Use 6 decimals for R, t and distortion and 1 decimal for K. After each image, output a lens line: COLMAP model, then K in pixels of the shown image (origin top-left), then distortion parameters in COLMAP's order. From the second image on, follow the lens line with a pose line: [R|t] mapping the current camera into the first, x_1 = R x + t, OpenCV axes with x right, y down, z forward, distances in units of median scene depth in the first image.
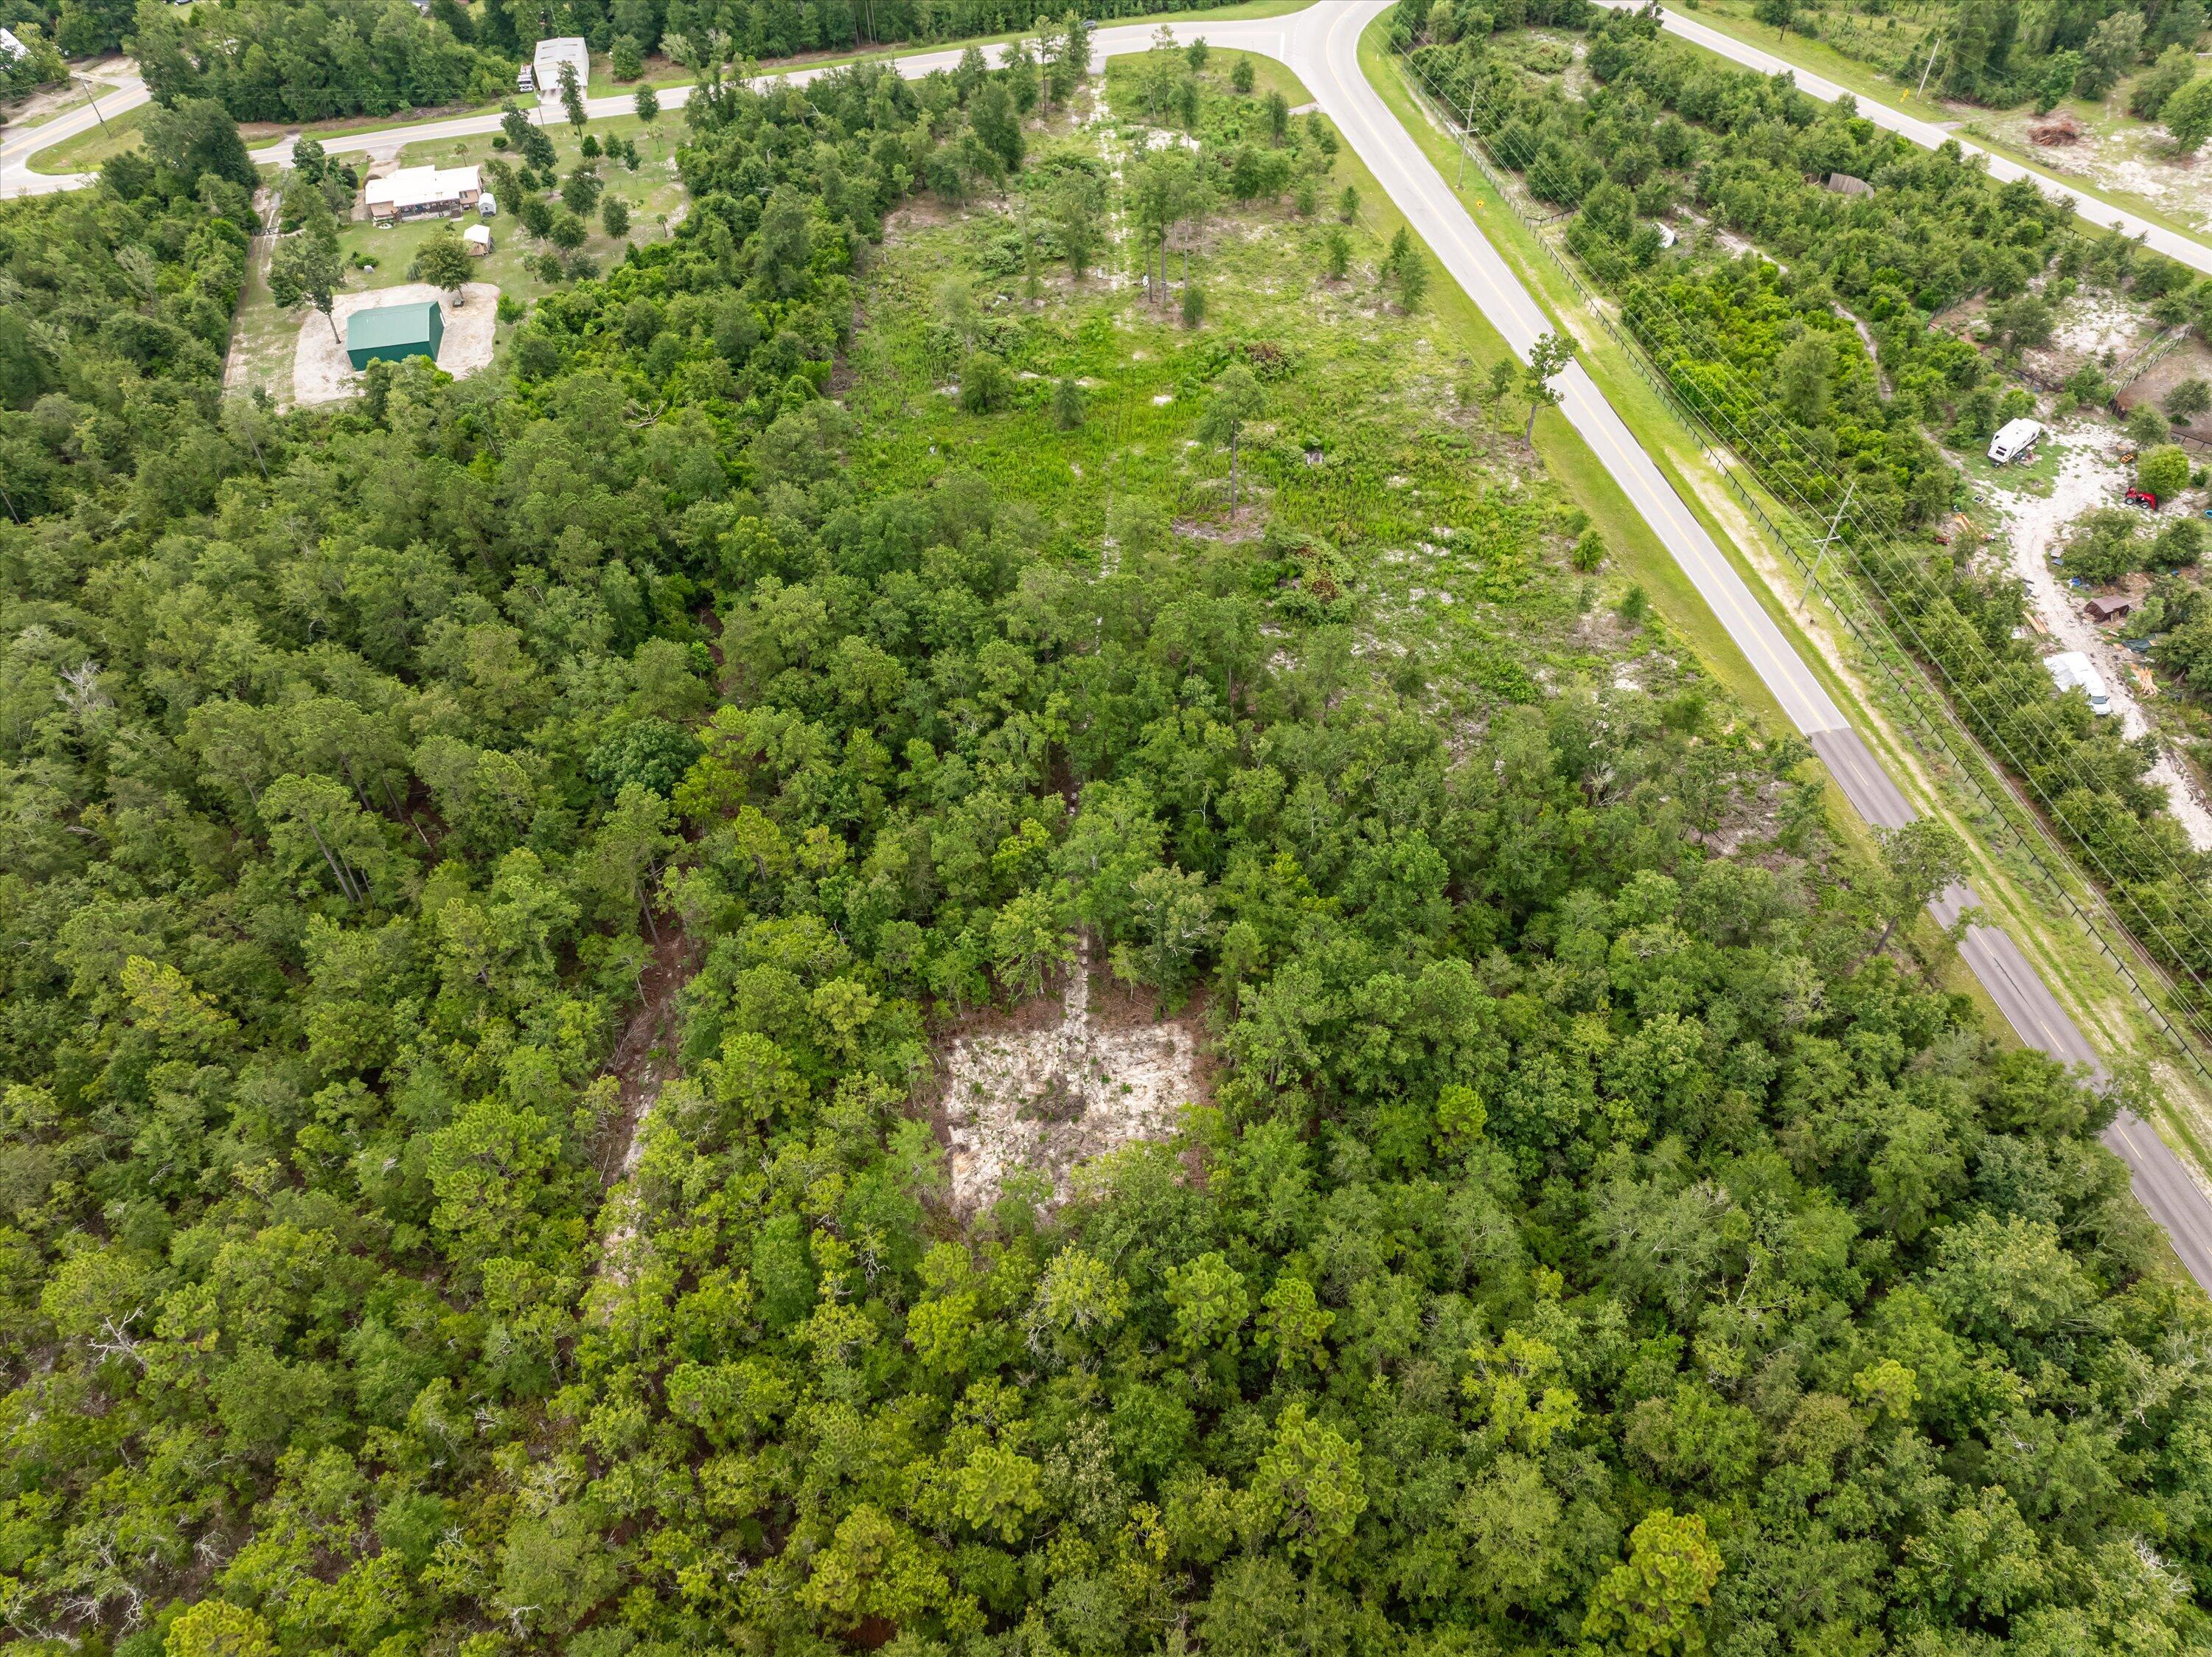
lens RADIAL K [[1530.4, 0, 1106.0], [0, 1530.4, 828.5], [0, 0, 1]] dist [-0.064132, 0.032175]
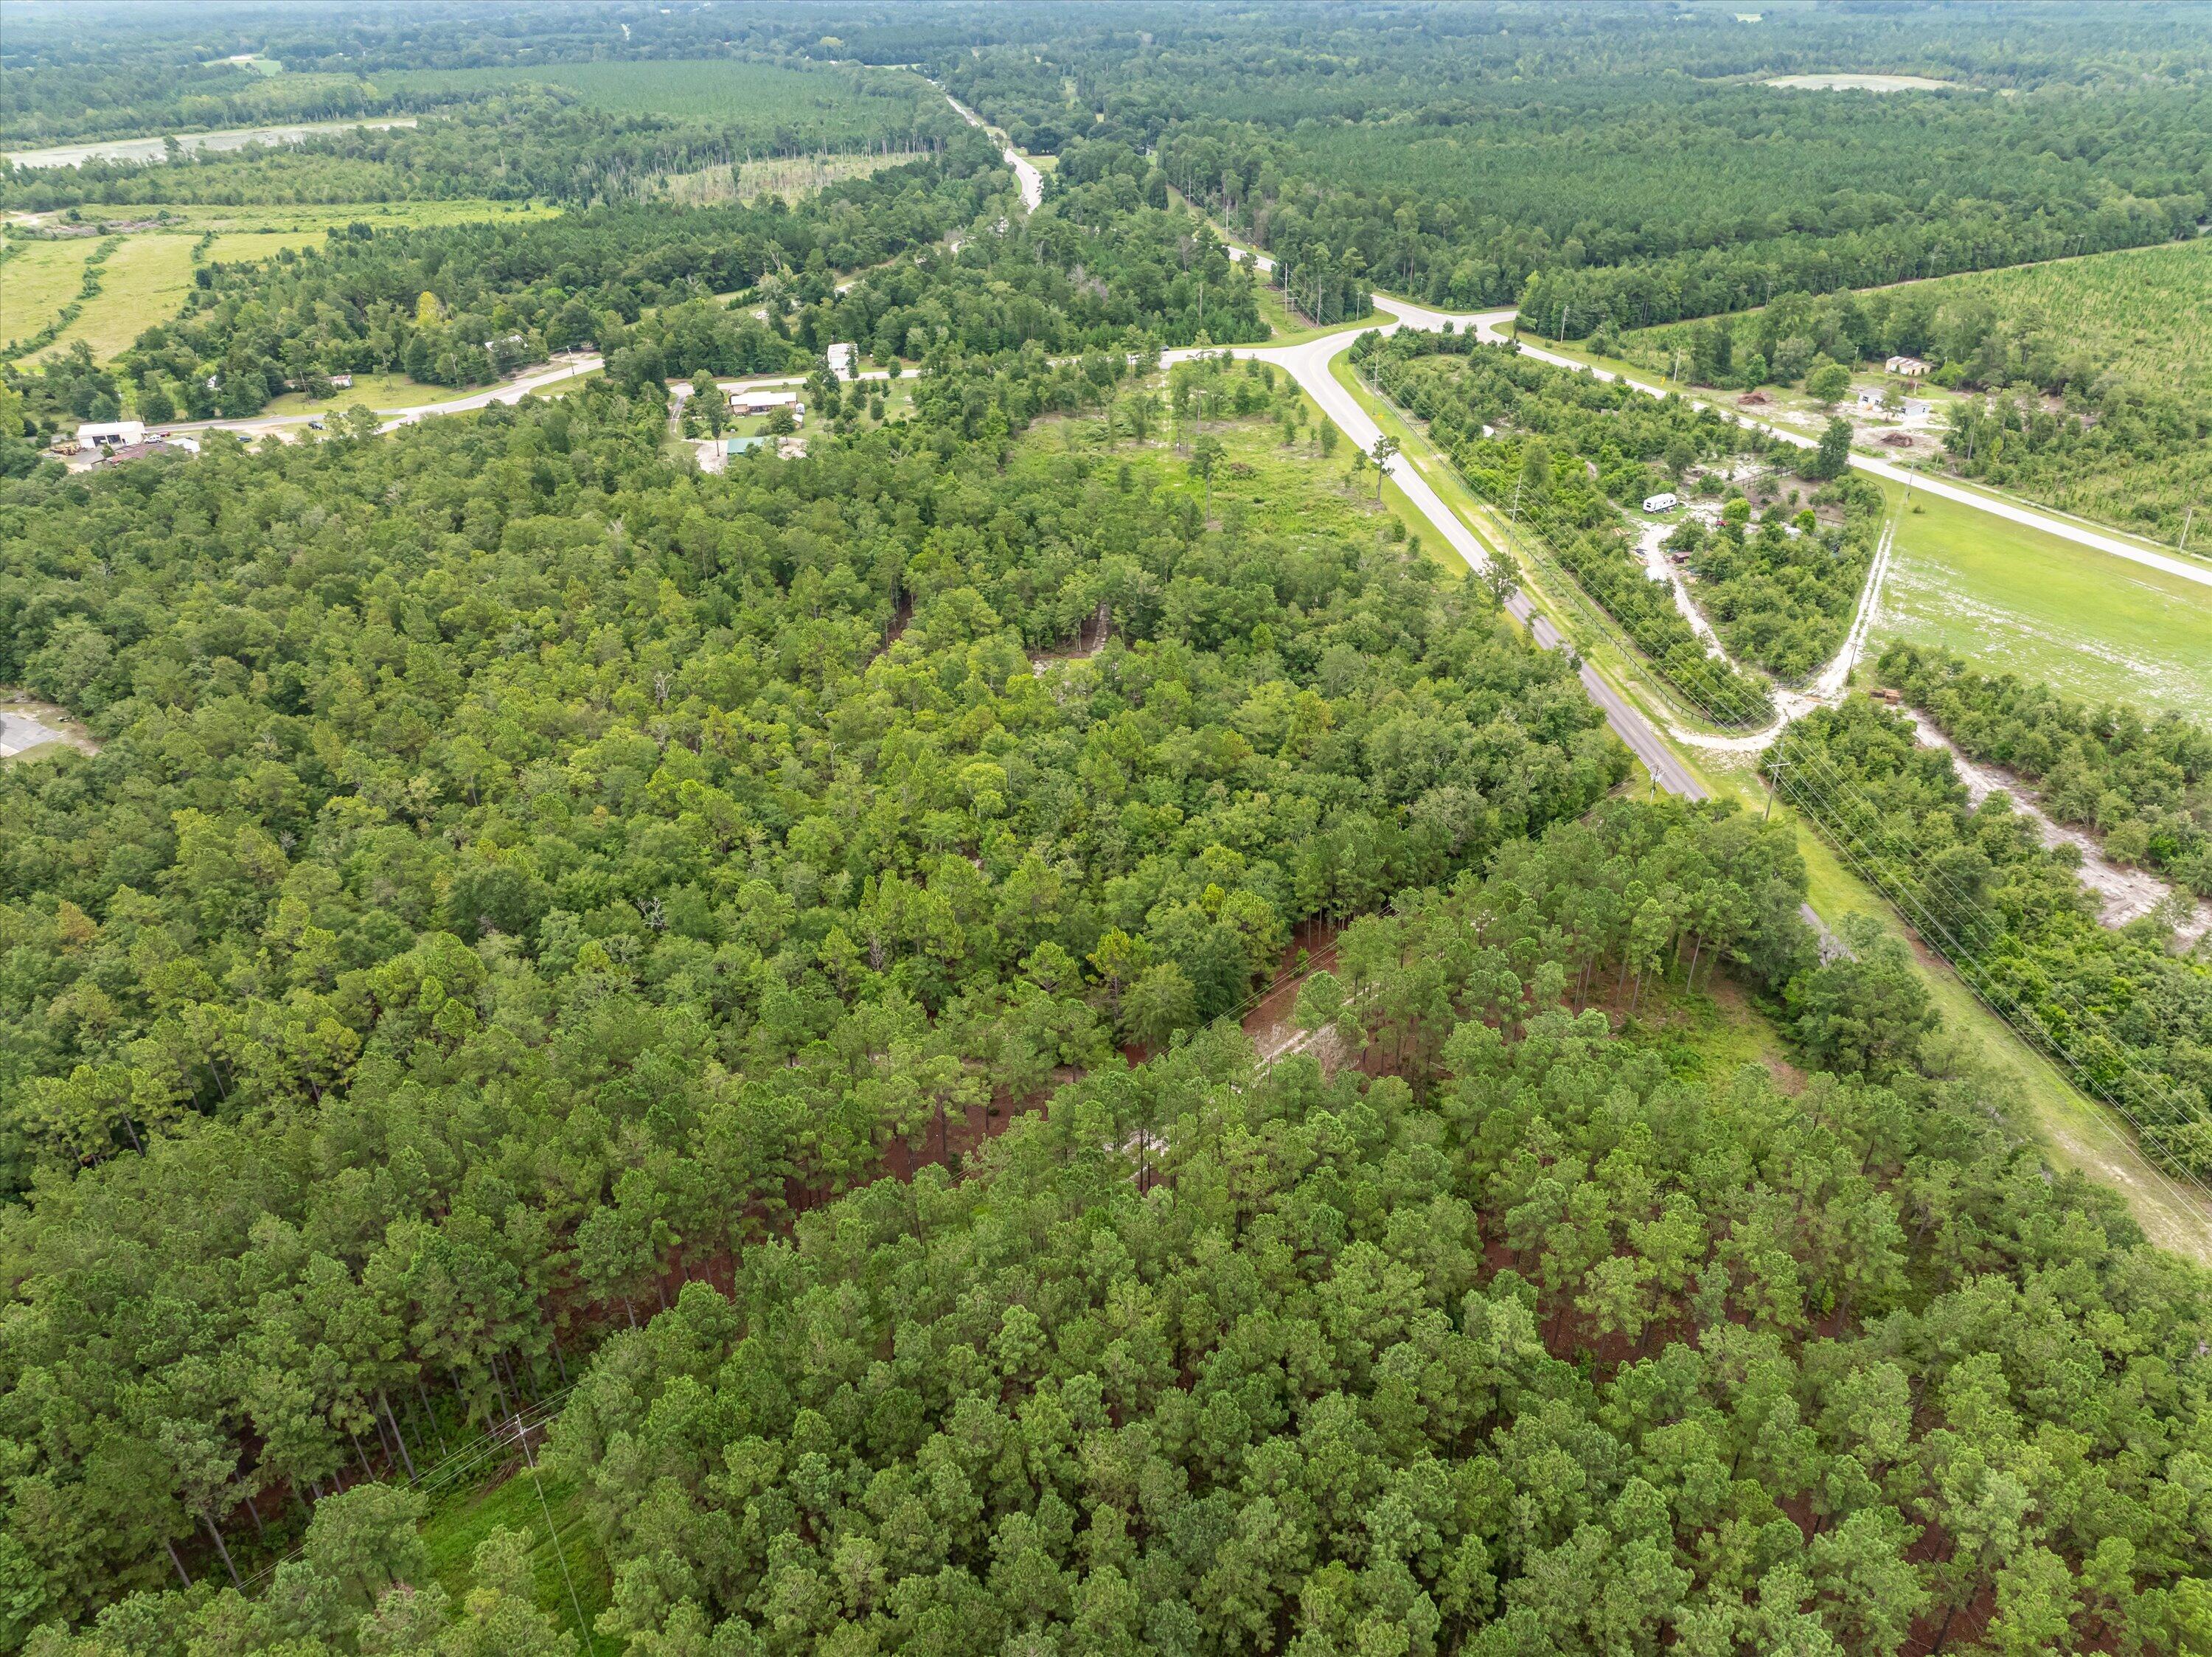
lens RADIAL K [[1530.4, 0, 1106.0], [0, 1530.4, 828.5], [0, 0, 1]] dist [-0.064132, 0.032175]
pose [[0.995980, 0.042702, -0.078744, 0.095349], [-0.063819, 0.955123, -0.289253, 0.539085], [0.062858, 0.293115, 0.954008, -0.508148]]
